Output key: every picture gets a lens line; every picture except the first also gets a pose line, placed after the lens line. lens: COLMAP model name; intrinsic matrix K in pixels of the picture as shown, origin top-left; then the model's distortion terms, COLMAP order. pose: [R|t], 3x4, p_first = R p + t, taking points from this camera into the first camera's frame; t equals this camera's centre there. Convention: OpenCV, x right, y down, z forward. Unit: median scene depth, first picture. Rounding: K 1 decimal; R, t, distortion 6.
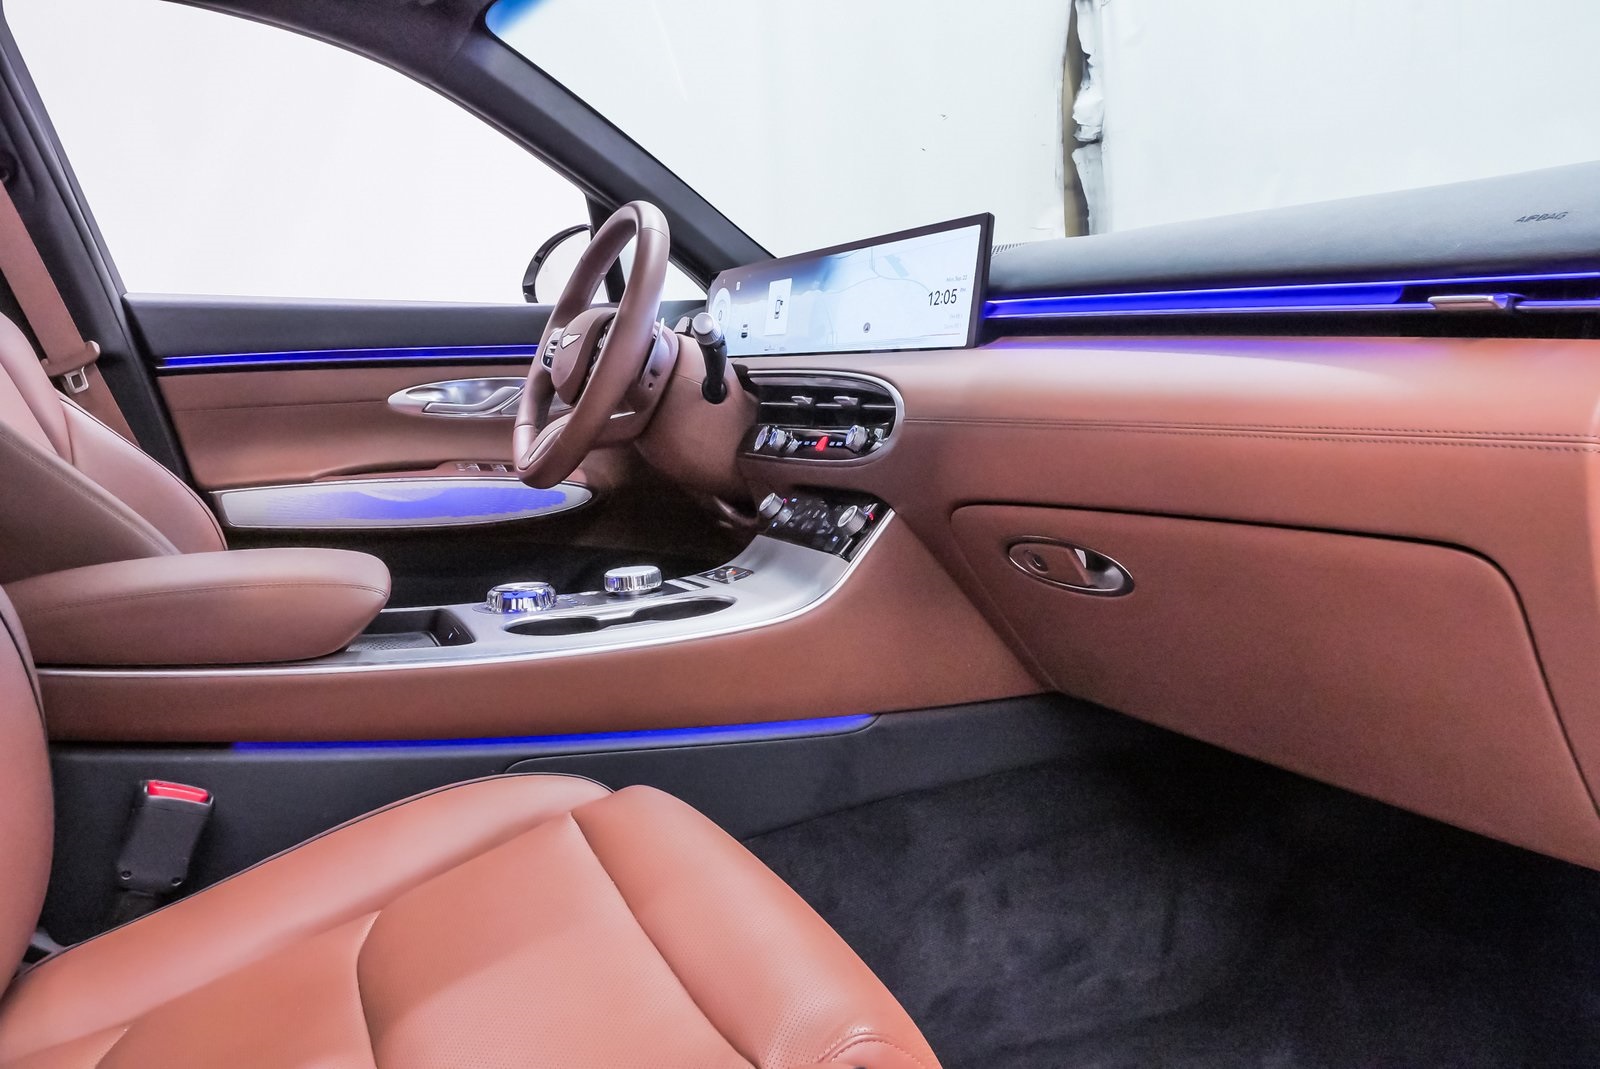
lens RADIAL K [[1151.8, 0, 800.0], [0, 1151.8, 534.5], [0, 0, 1]] dist [-0.043480, 0.006404]
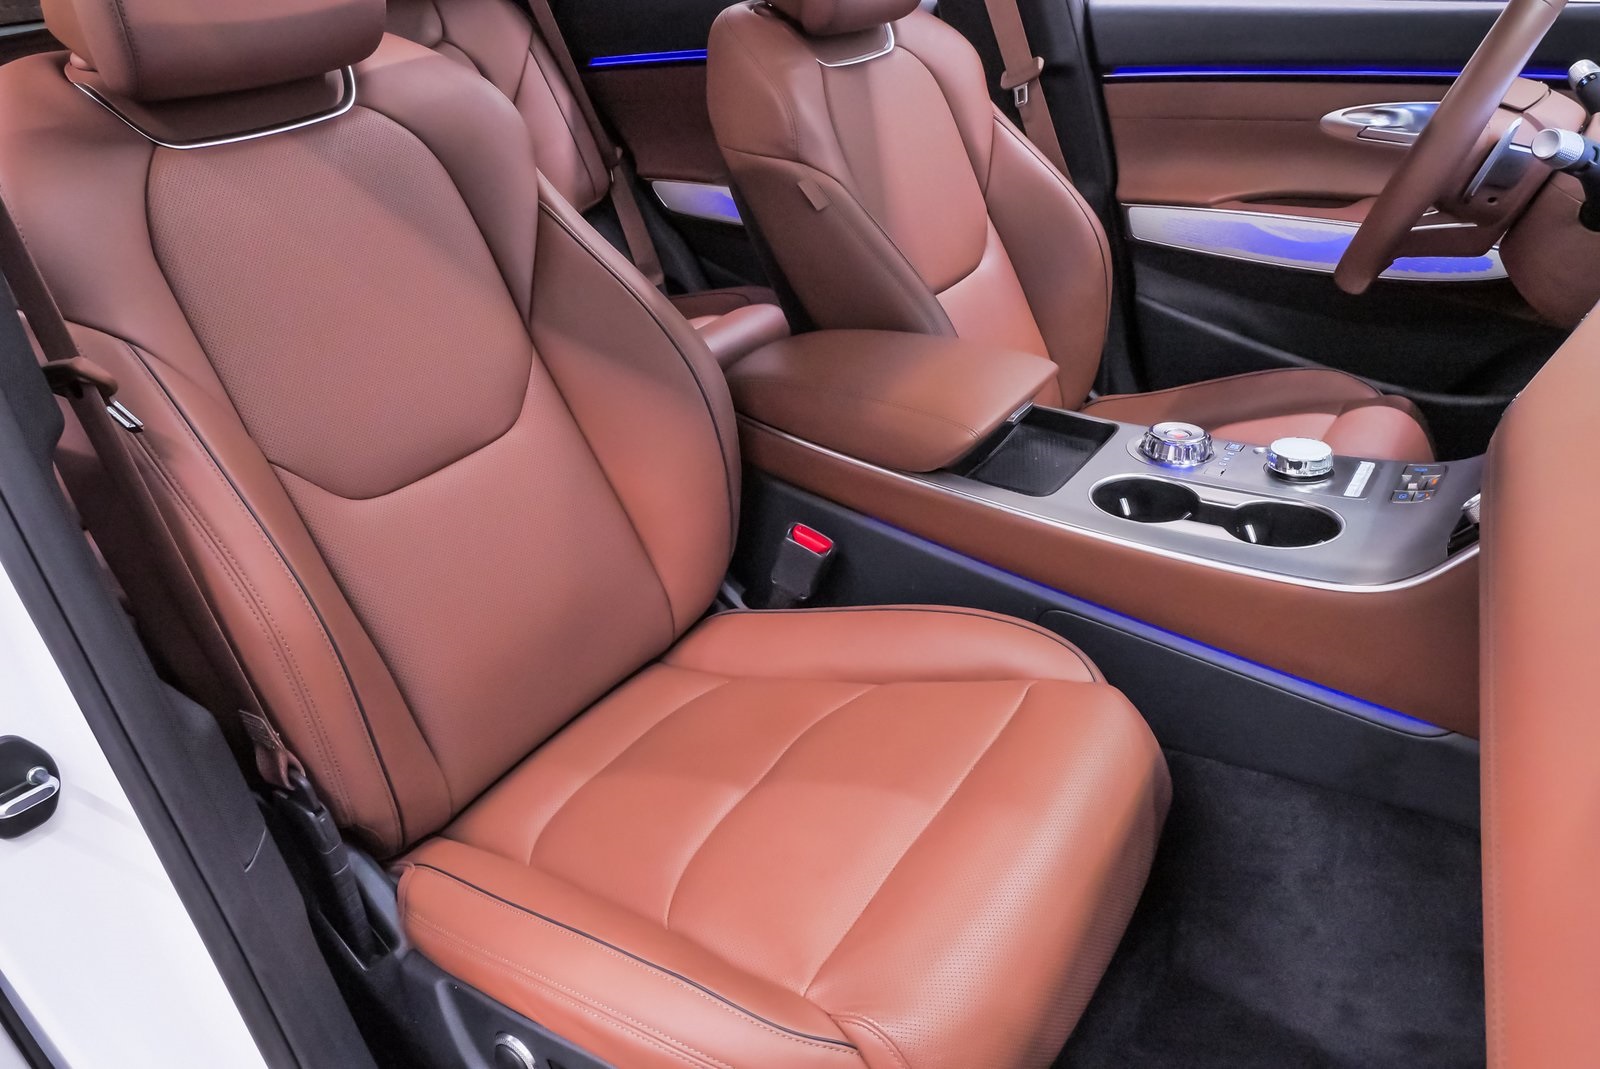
lens RADIAL K [[1151.8, 0, 800.0], [0, 1151.8, 534.5], [0, 0, 1]] dist [-0.043480, 0.006404]
pose [[0.527326, 0.391513, -0.754085, 0.348455], [-0.067582, 0.904026, 0.422102, -0.258164], [0.846971, -0.171623, 0.503176, 0.203355]]
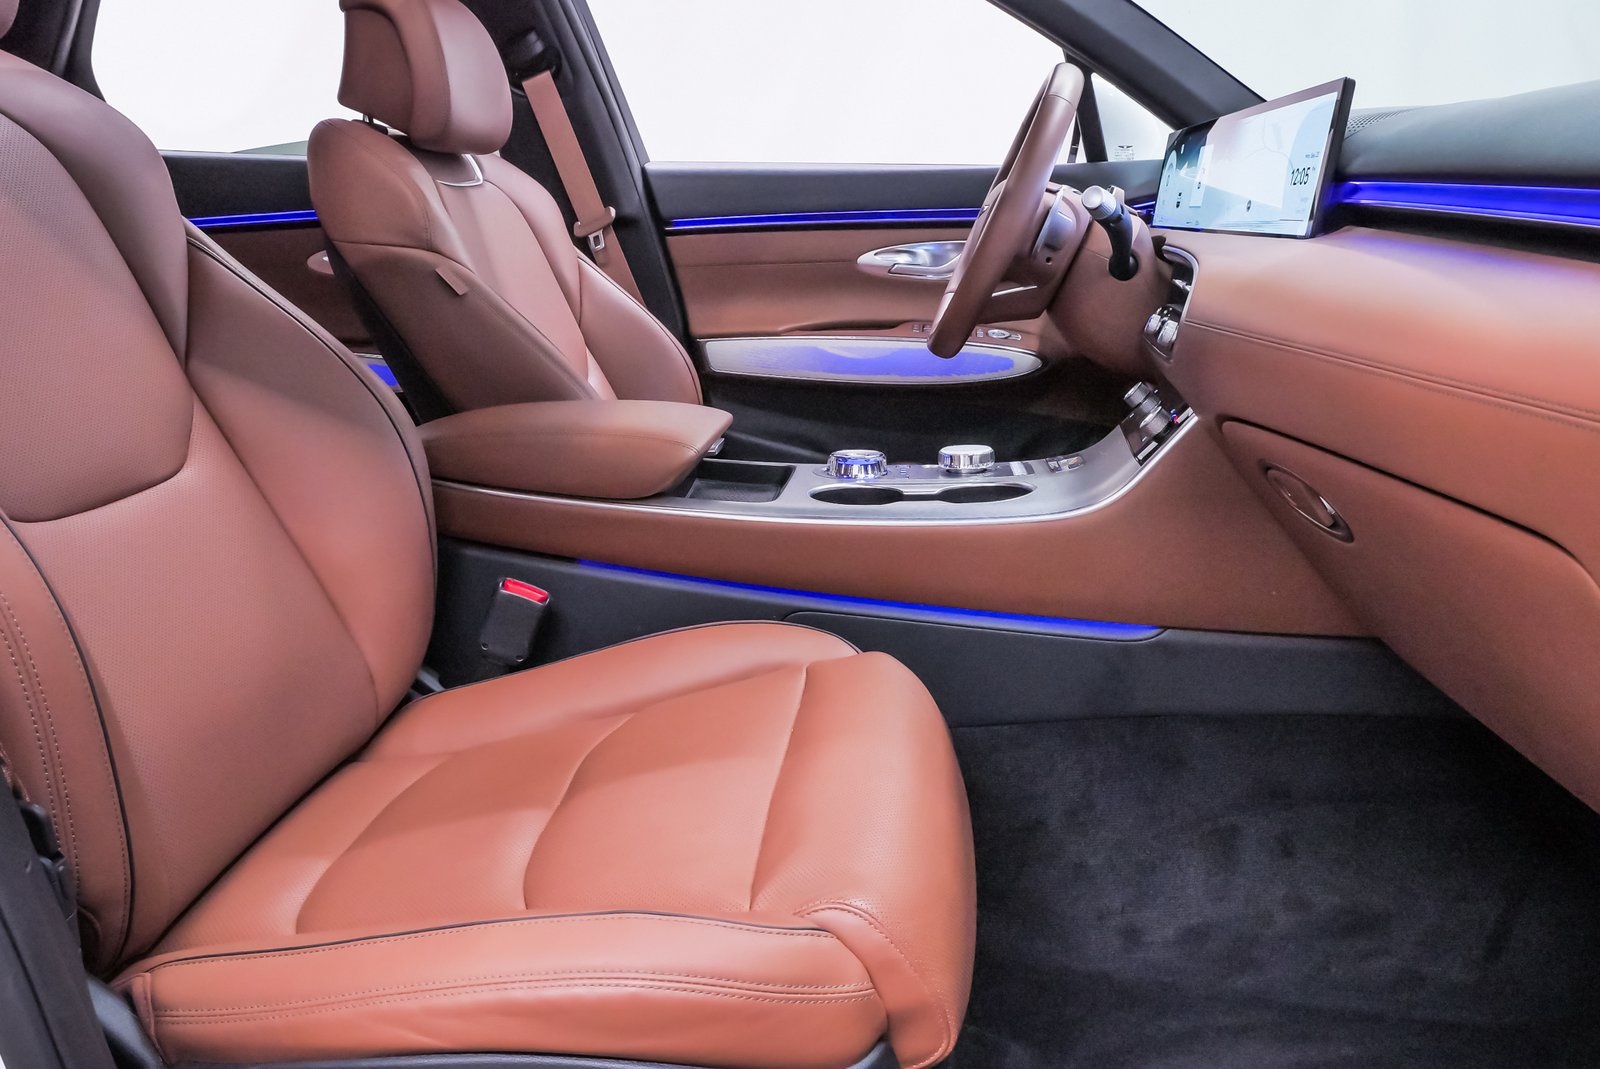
lens RADIAL K [[1175.5, 0, 800.0], [0, 1175.5, 534.5], [0, 0, 1]] dist [-0.045259, -0.001771]
pose [[0.857615, 0.139991, -0.494872, 0.253815], [-0.074508, 0.985909, 0.149774, -0.038906], [0.508866, -0.091577, 0.855961, 0.024526]]
